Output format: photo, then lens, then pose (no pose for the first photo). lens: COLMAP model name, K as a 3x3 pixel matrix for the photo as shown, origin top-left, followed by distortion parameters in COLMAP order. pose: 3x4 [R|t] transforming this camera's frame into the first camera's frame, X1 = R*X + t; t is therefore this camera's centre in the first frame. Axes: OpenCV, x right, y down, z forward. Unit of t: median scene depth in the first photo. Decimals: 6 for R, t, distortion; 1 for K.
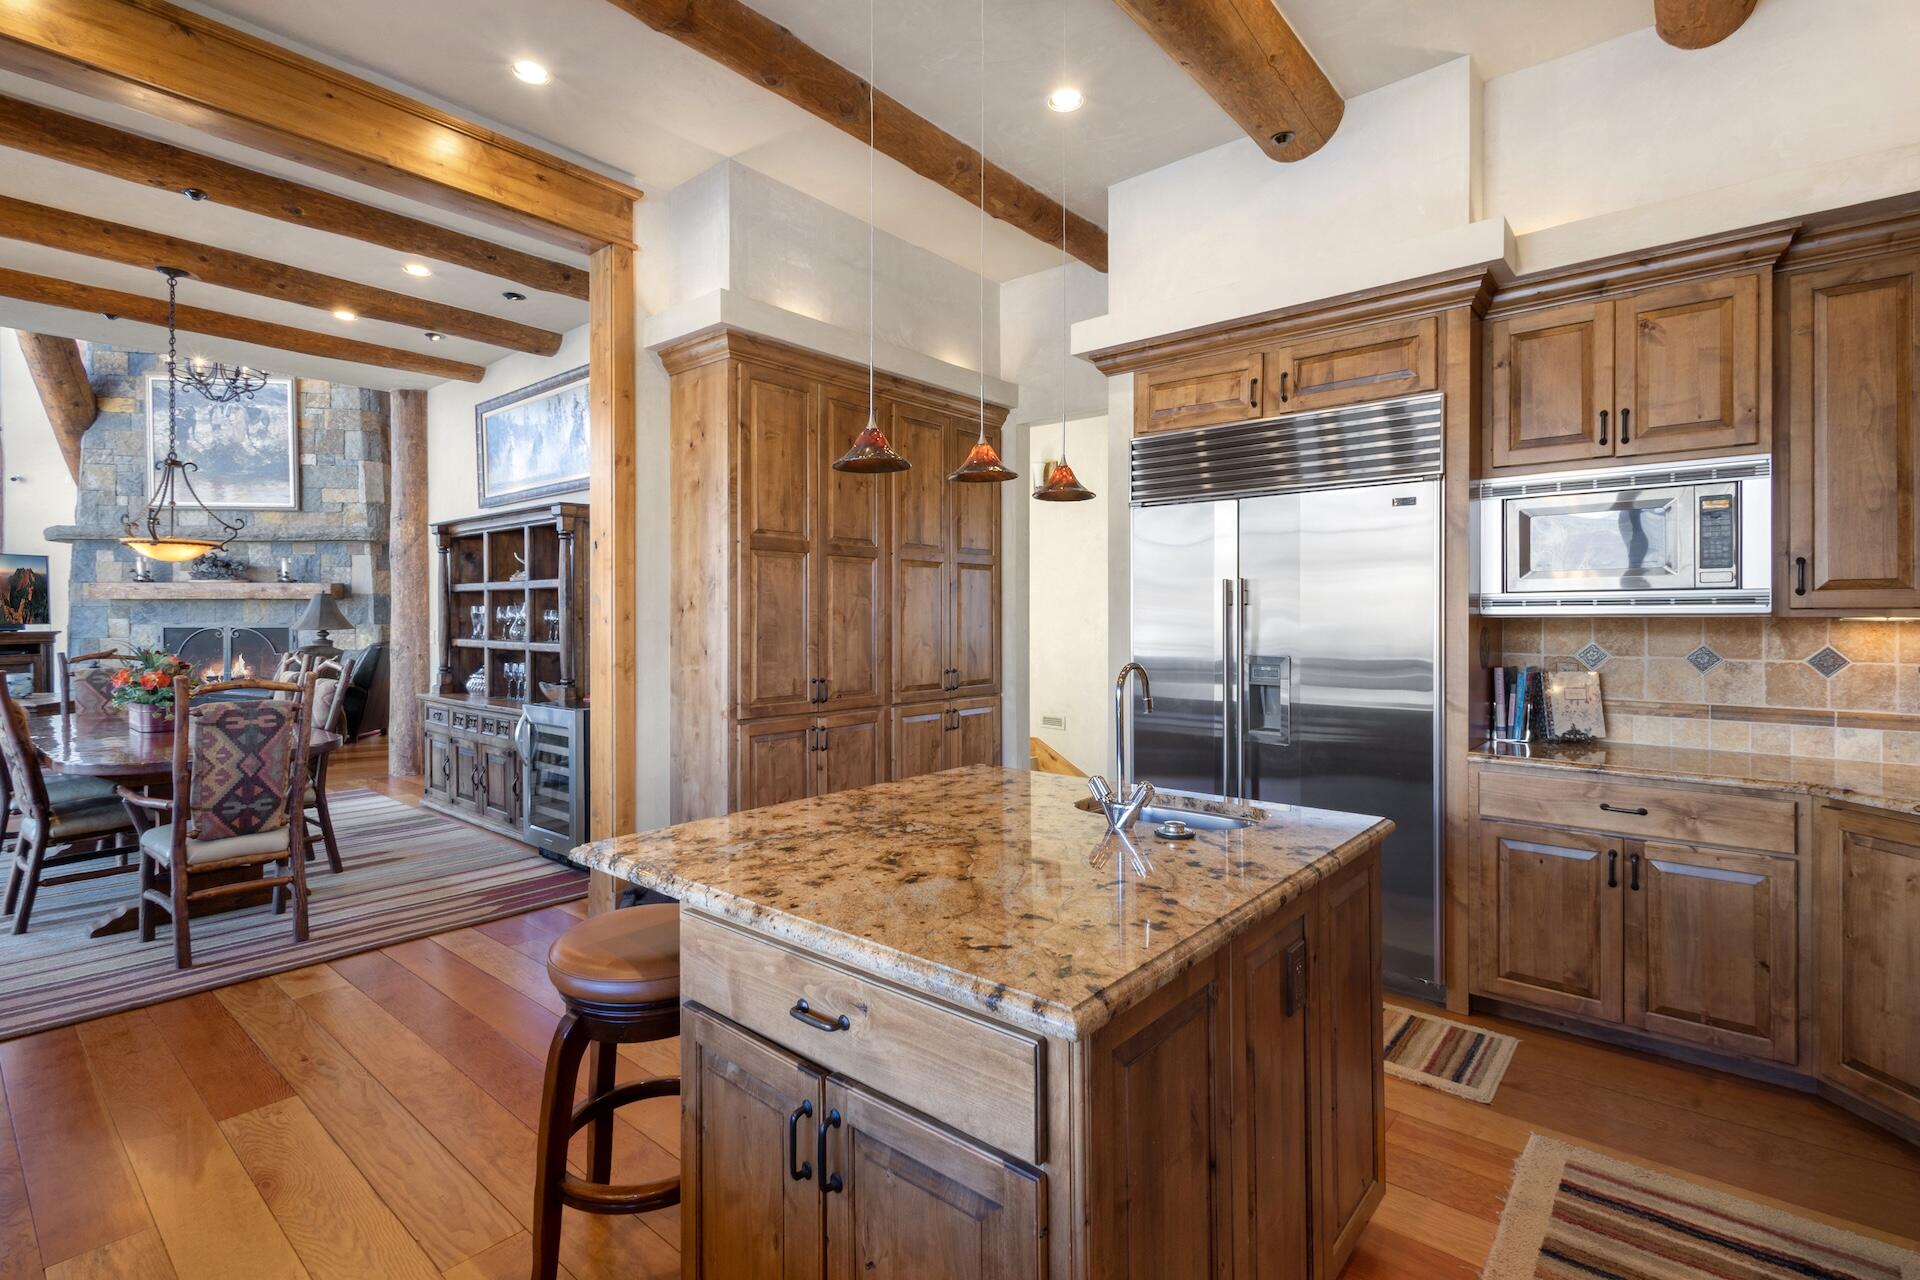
lens RADIAL K [[887.3, 0, 964.5], [0, 887.3, 619.5], [0, 0, 1]] dist [0.015928, -0.008107]
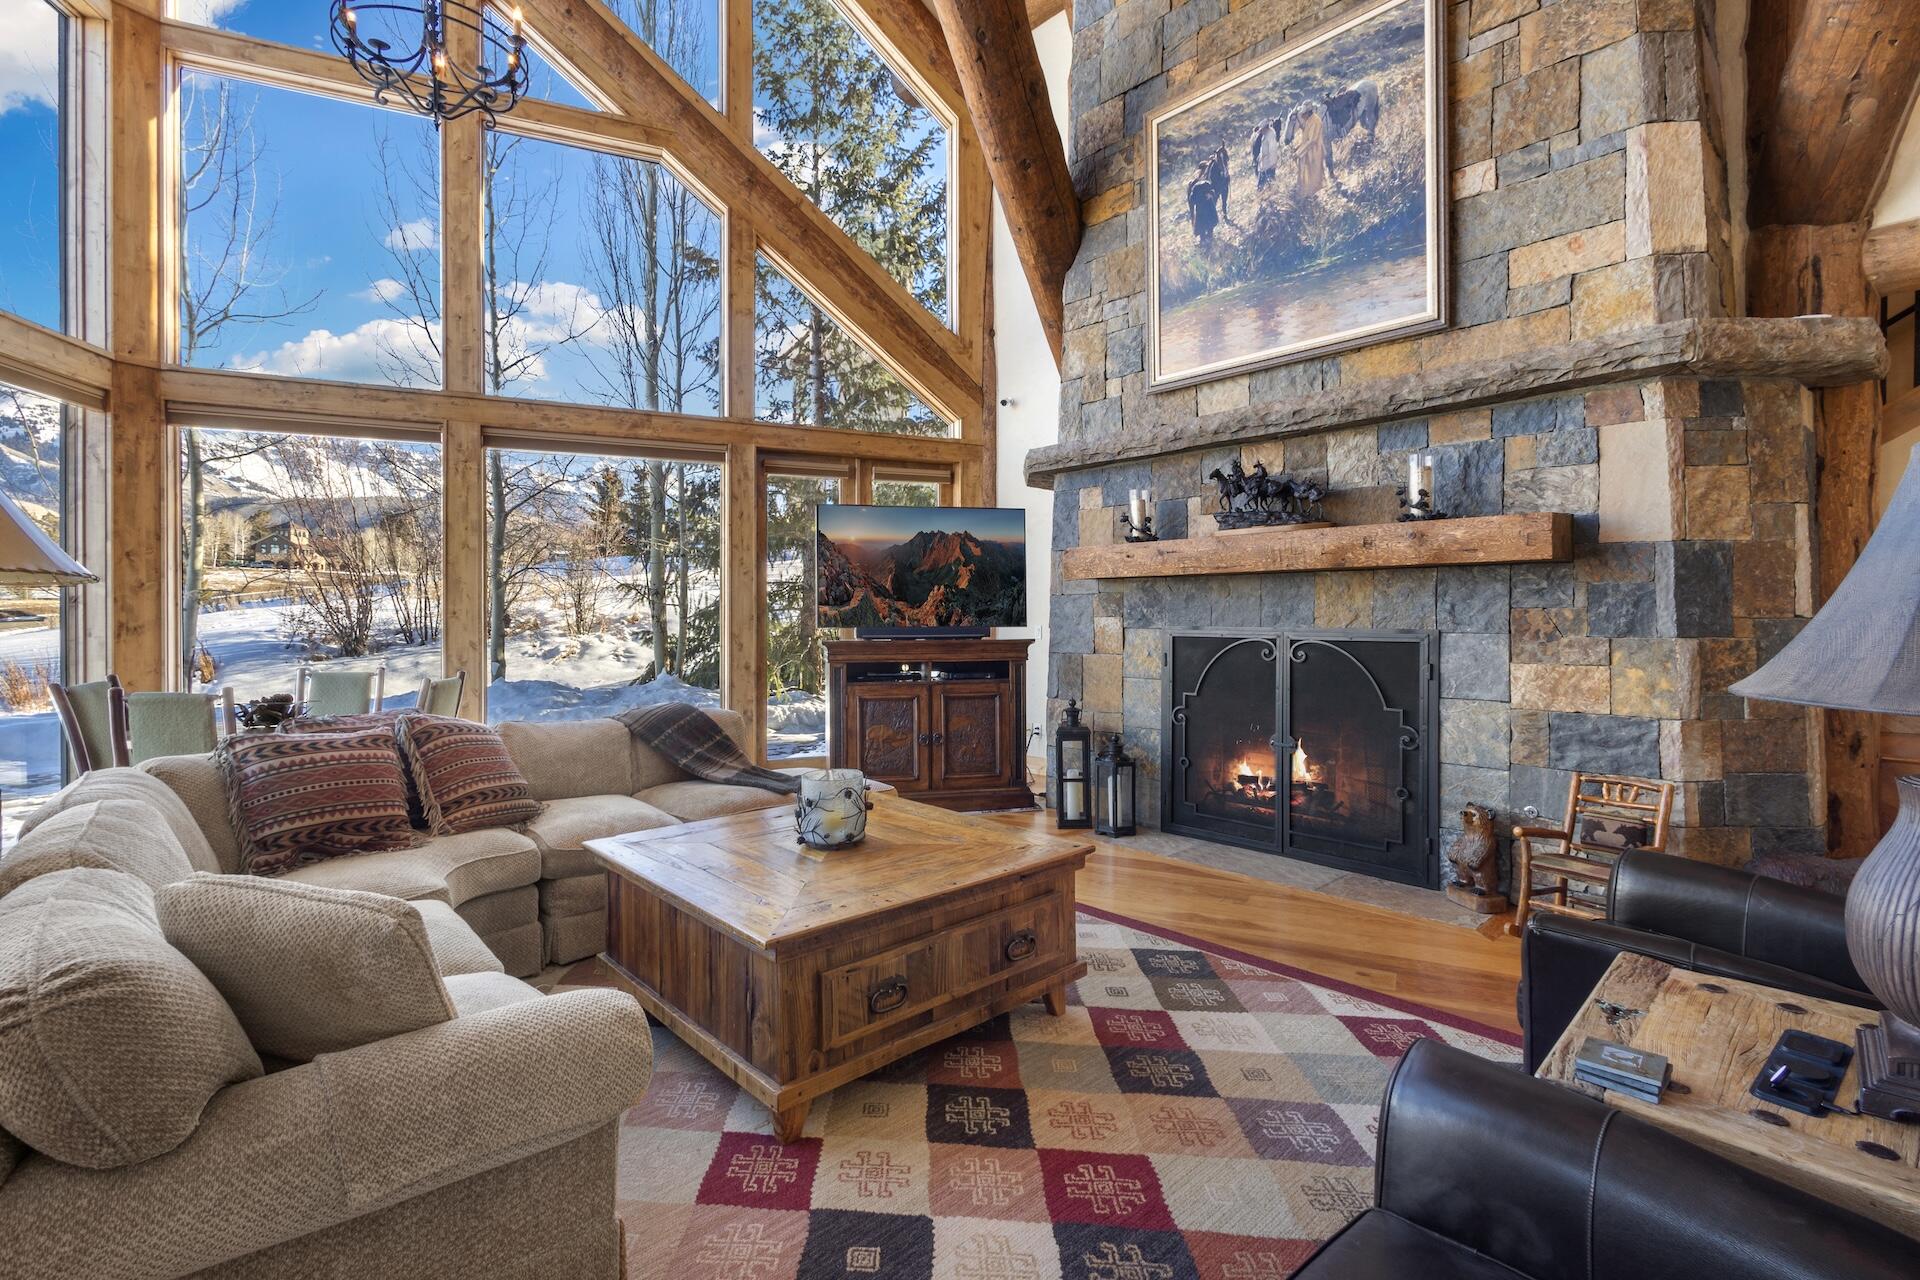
lens RADIAL K [[887.3, 0, 964.5], [0, 887.3, 619.5], [0, 0, 1]] dist [0.015928, -0.008107]
pose [[0.551045, 0.004925, -0.834461, -0.562745], [-0.003033, 0.999988, 0.003899, -0.001413], [0.834470, 0.000382, 0.551053, 0.647444]]
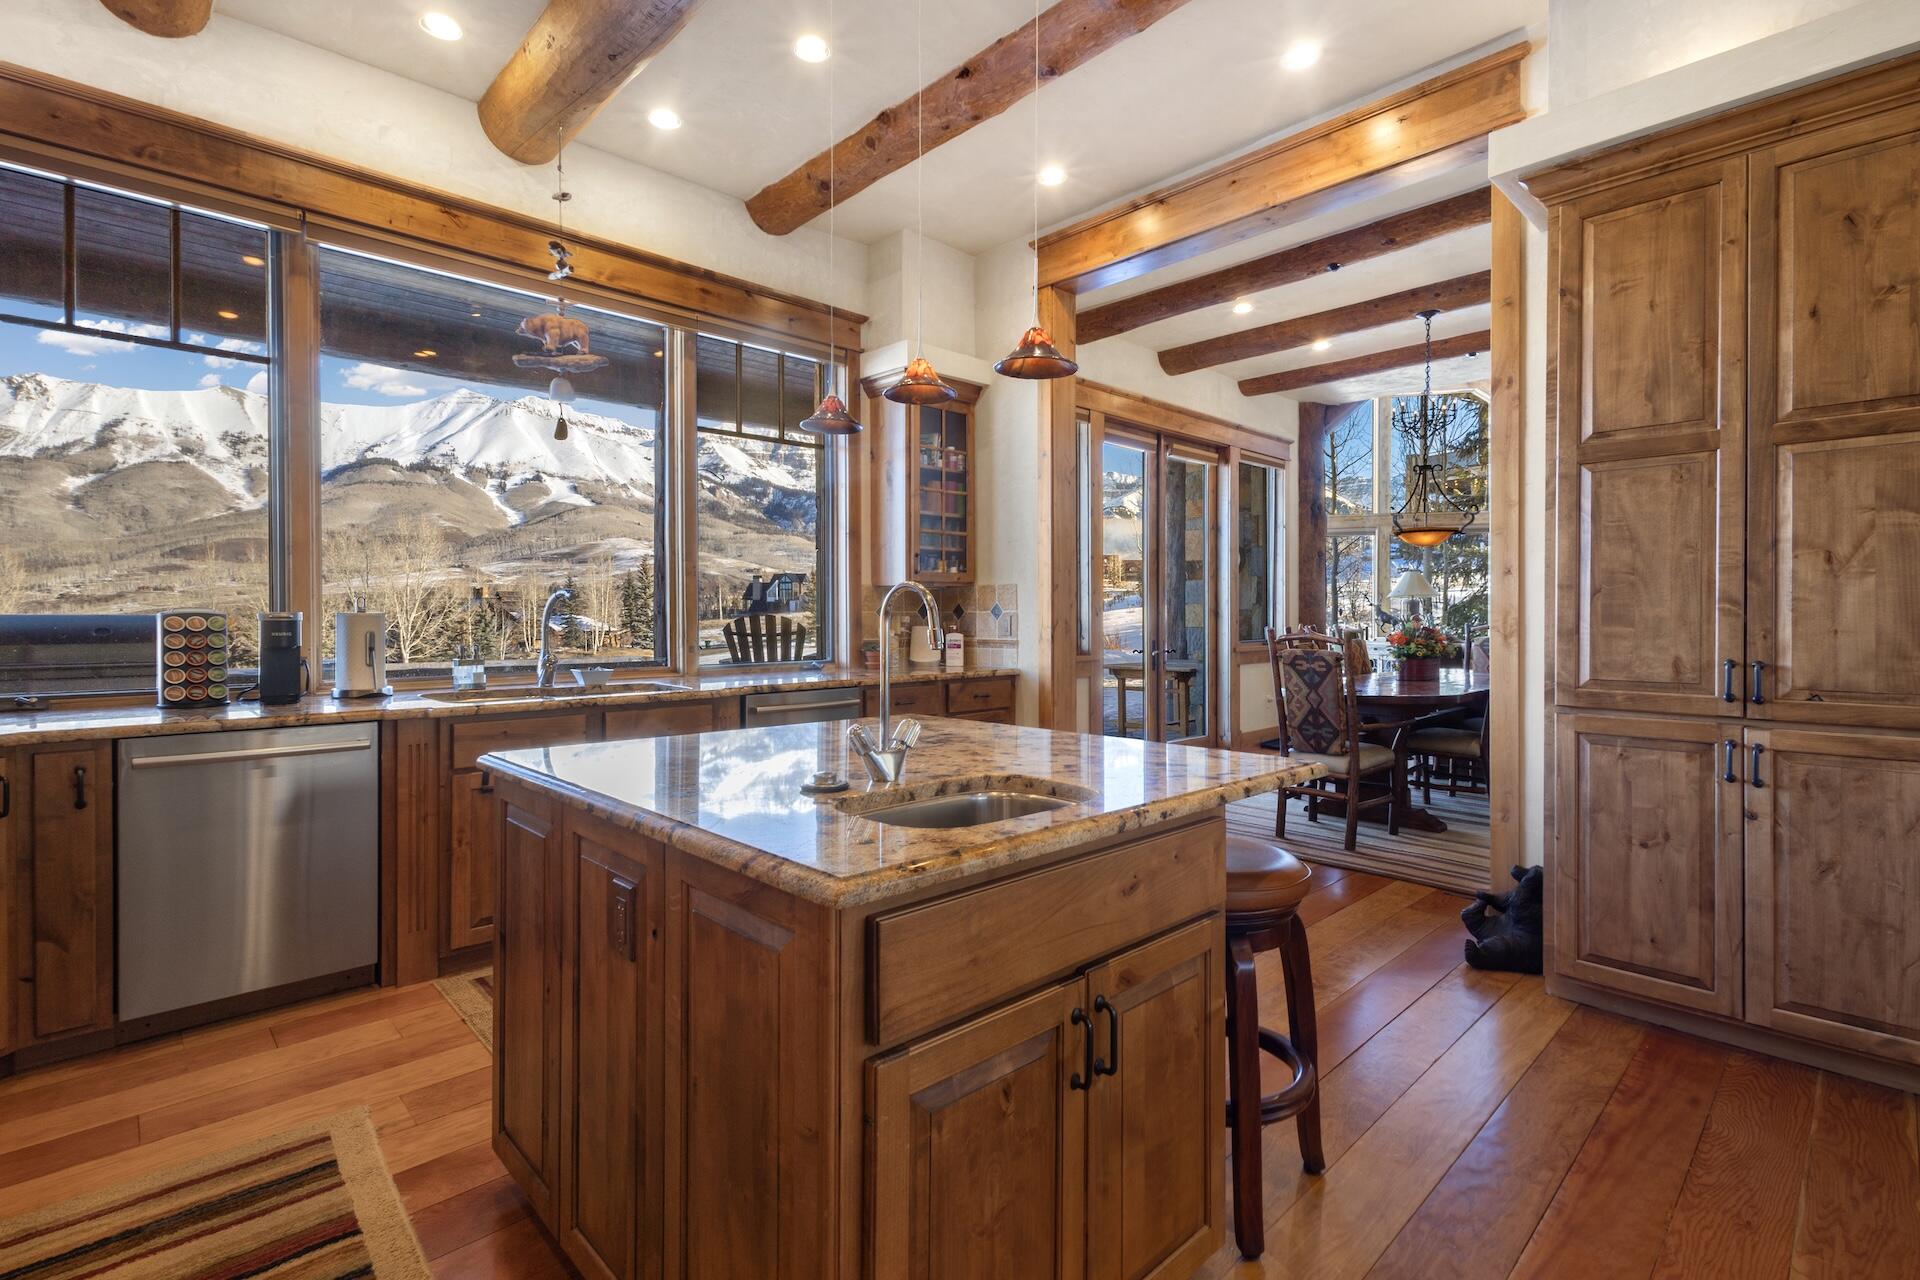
lens RADIAL K [[883.5, 0, 958.3], [0, 883.5, 624.8], [0, 0, 1]] dist [0.006448, 0.000039]
pose [[-0.103007, 0.009747, -0.994633, 0.172737], [-0.001442, 0.999949, 0.009948, 0.013885], [0.994680, 0.002459, -0.102988, 0.200826]]
